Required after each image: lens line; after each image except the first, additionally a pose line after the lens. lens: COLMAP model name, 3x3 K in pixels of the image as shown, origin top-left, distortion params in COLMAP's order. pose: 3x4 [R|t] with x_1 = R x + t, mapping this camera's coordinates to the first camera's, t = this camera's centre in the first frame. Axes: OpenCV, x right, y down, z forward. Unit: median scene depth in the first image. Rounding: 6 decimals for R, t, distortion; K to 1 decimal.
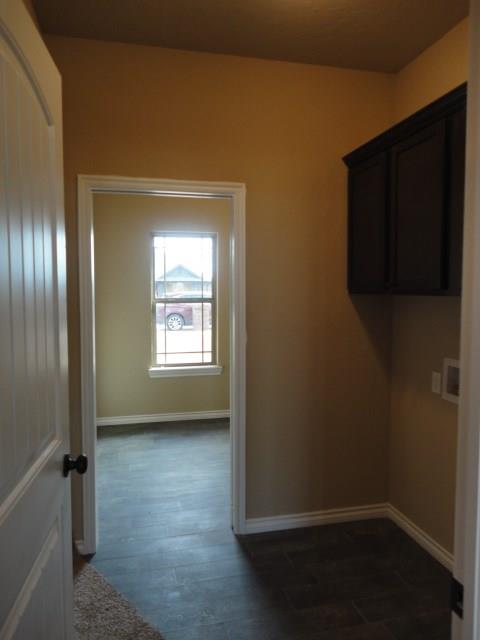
lens RADIAL K [[461.3, 0, 242.6], [0, 461.3, 320.4], [0, 0, 1]] dist [-0.004812, -0.008647]
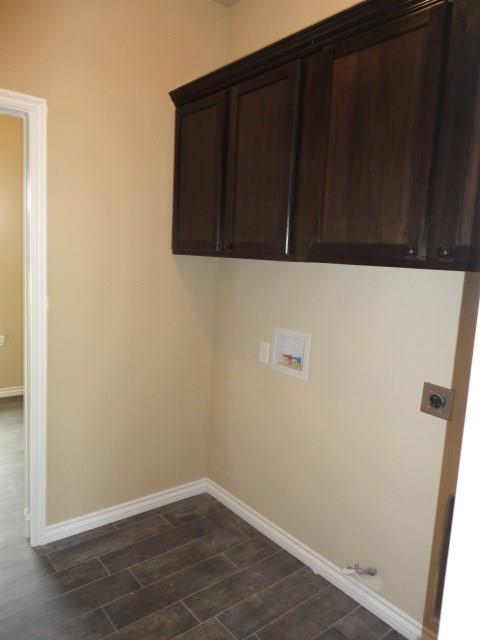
lens RADIAL K [[461.3, 0, 240.6], [0, 461.3, 315.8], [0, 0, 1]] dist [-0.004812, -0.008647]
pose [[0.901568, -0.006631, 0.432586, -0.038129], [-0.025909, 0.997260, 0.069285, -0.006013], [-0.431860, -0.073673, 0.898927, 0.173718]]
